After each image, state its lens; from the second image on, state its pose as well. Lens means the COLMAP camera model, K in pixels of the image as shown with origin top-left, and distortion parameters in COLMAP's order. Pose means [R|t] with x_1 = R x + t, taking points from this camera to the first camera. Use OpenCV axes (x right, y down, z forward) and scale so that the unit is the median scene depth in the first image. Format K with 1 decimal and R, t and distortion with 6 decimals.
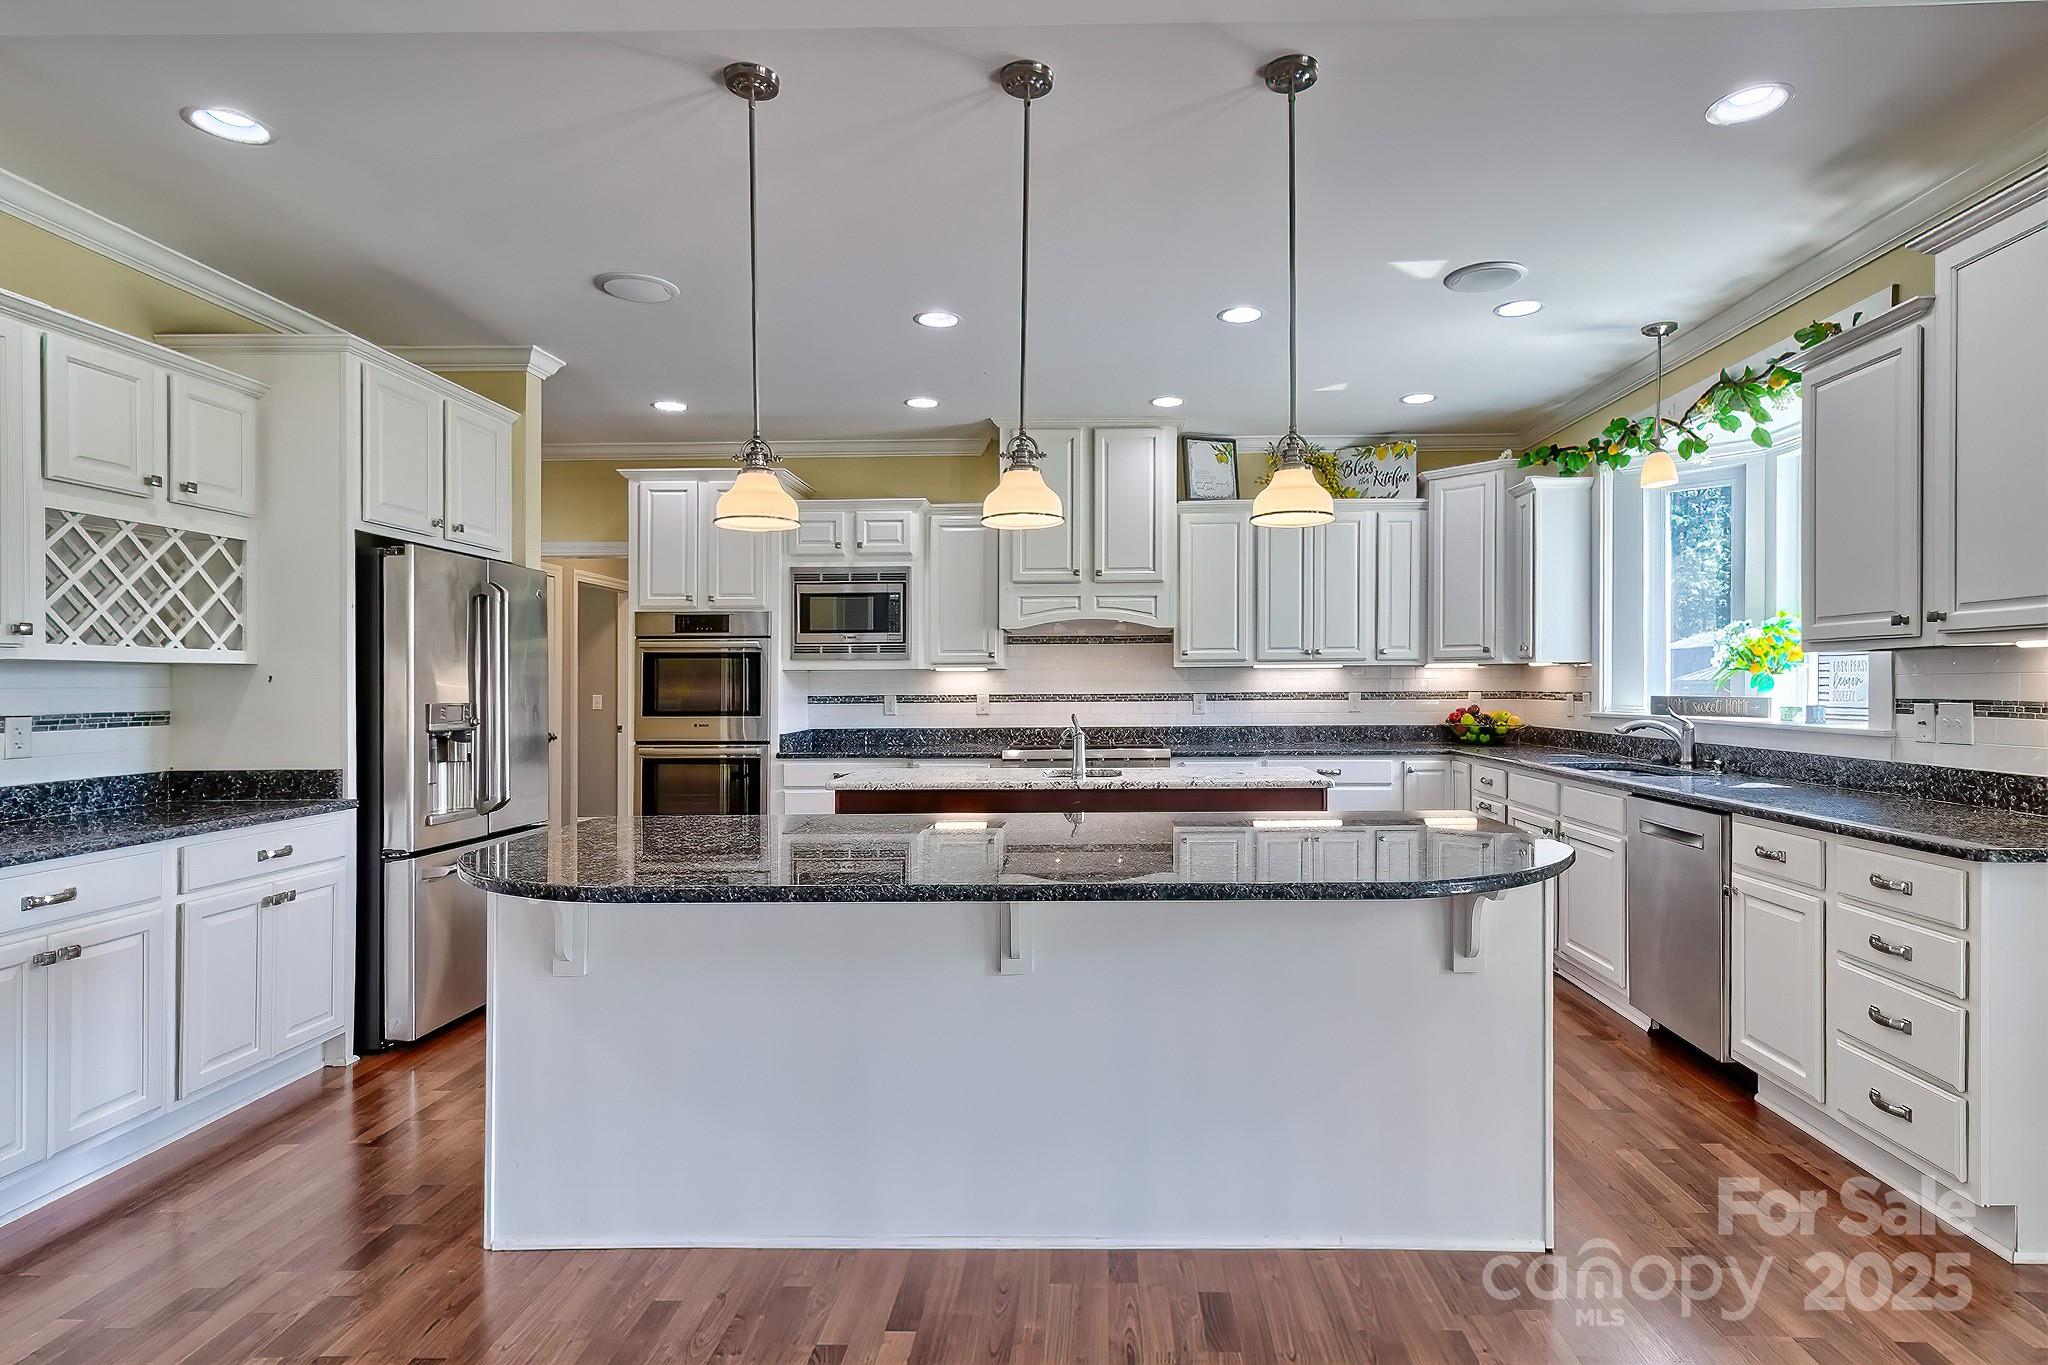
lens RADIAL K [[1065.2, 0, 1081.4], [0, 1065.2, 705.6], [0, 0, 1]] dist [0.009327, 0.000994]
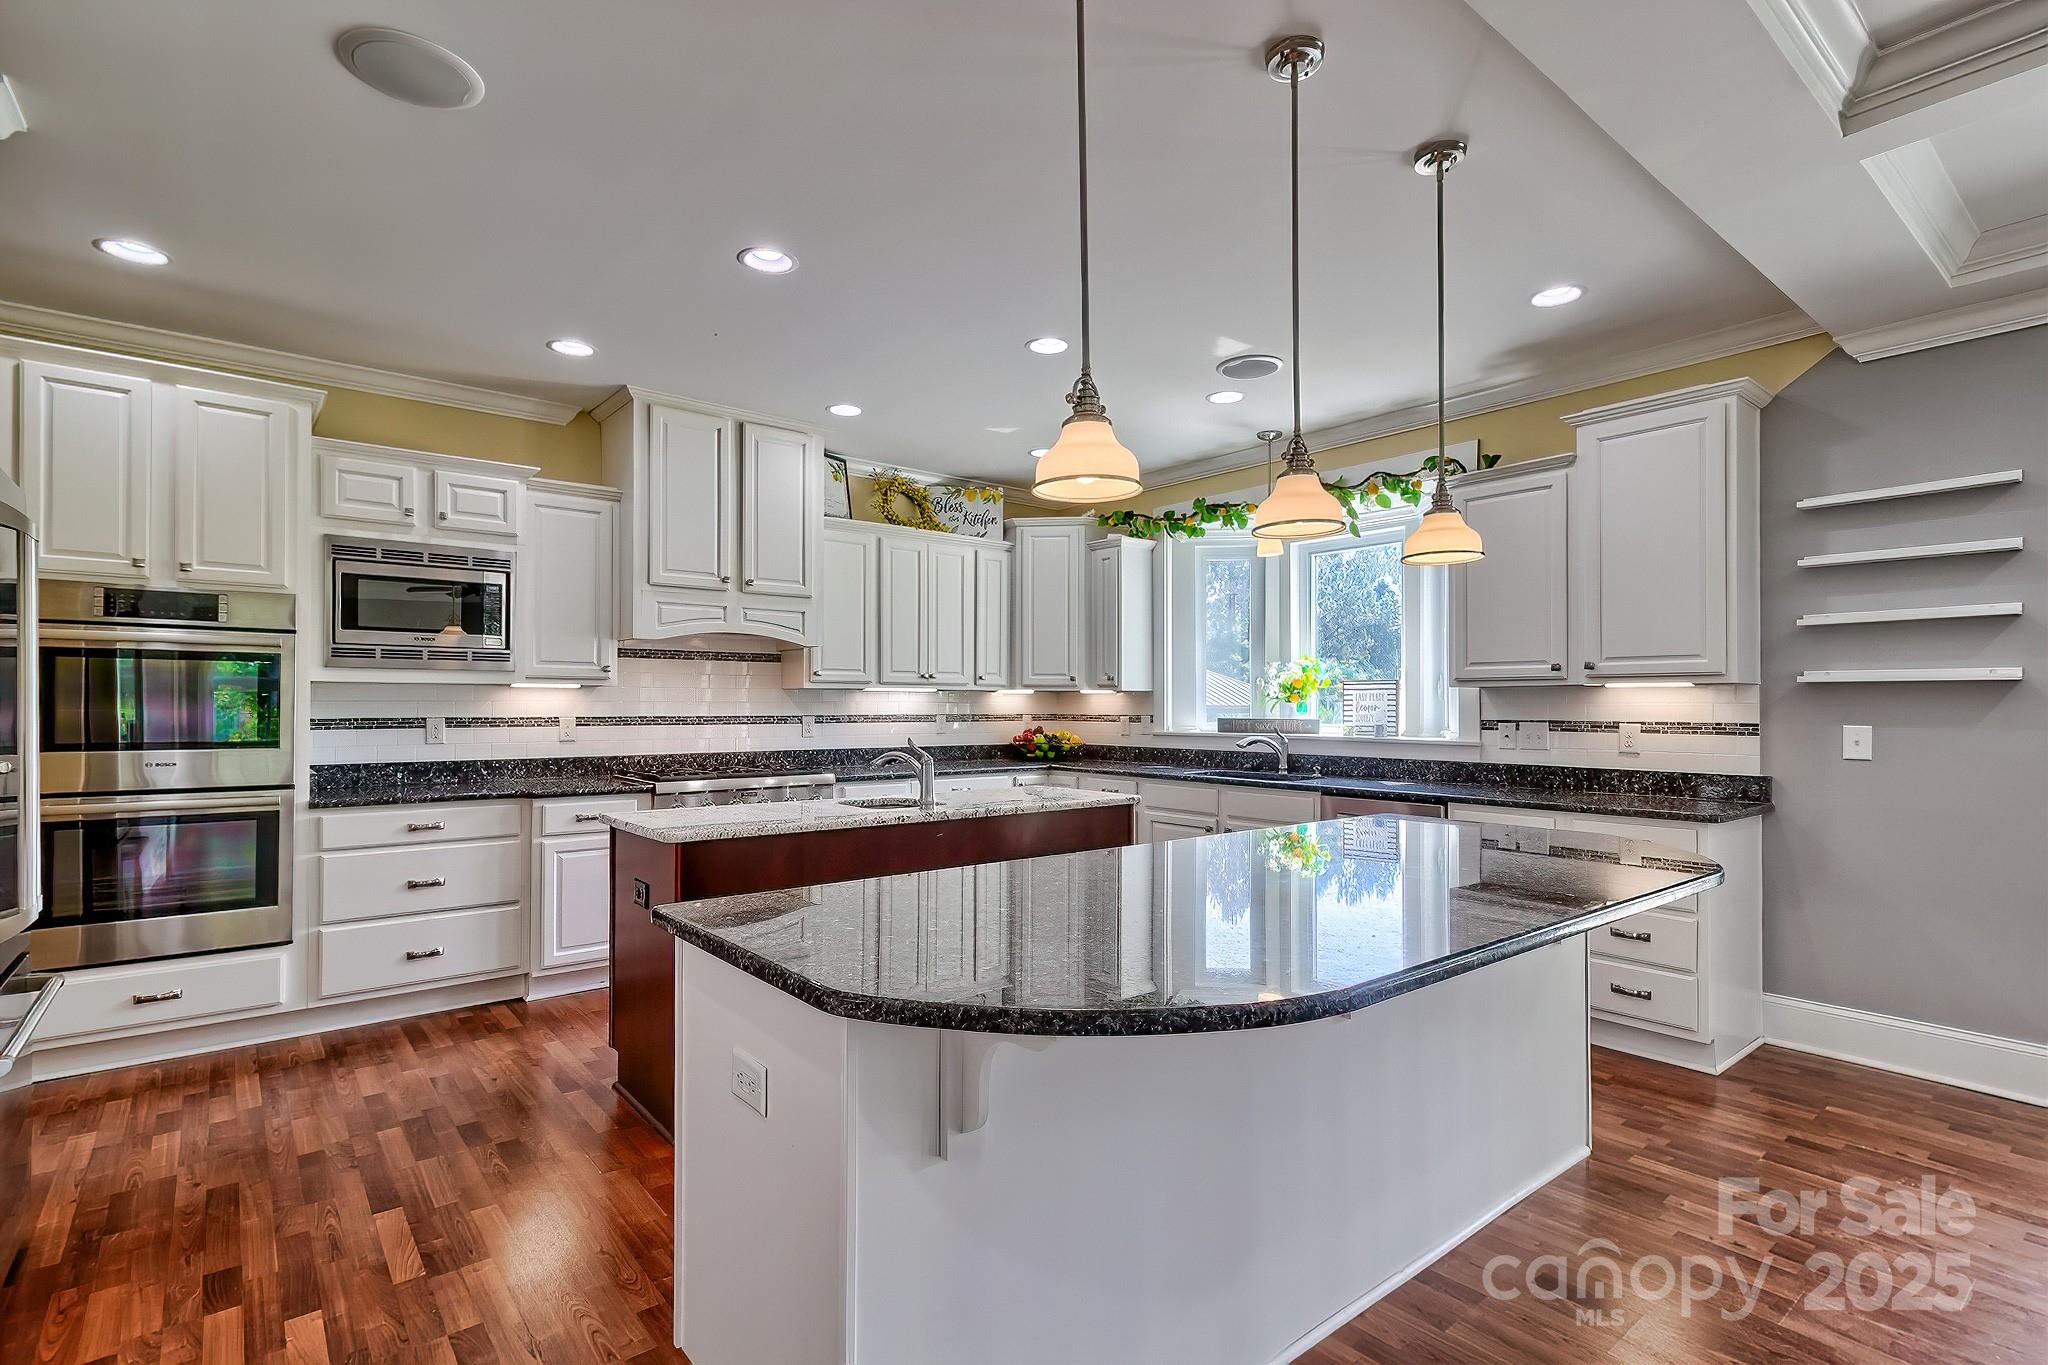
lens RADIAL K [[988.4, 0, 1020.8], [0, 988.4, 708.4], [0, 0, 1]] dist [0.030367, 0.000286]
pose [[0.766362, 0.006218, 0.642379, -0.345643], [0.006476, 0.999828, -0.017404, -0.001324], [-0.642376, 0.017498, 0.766190, 0.206476]]
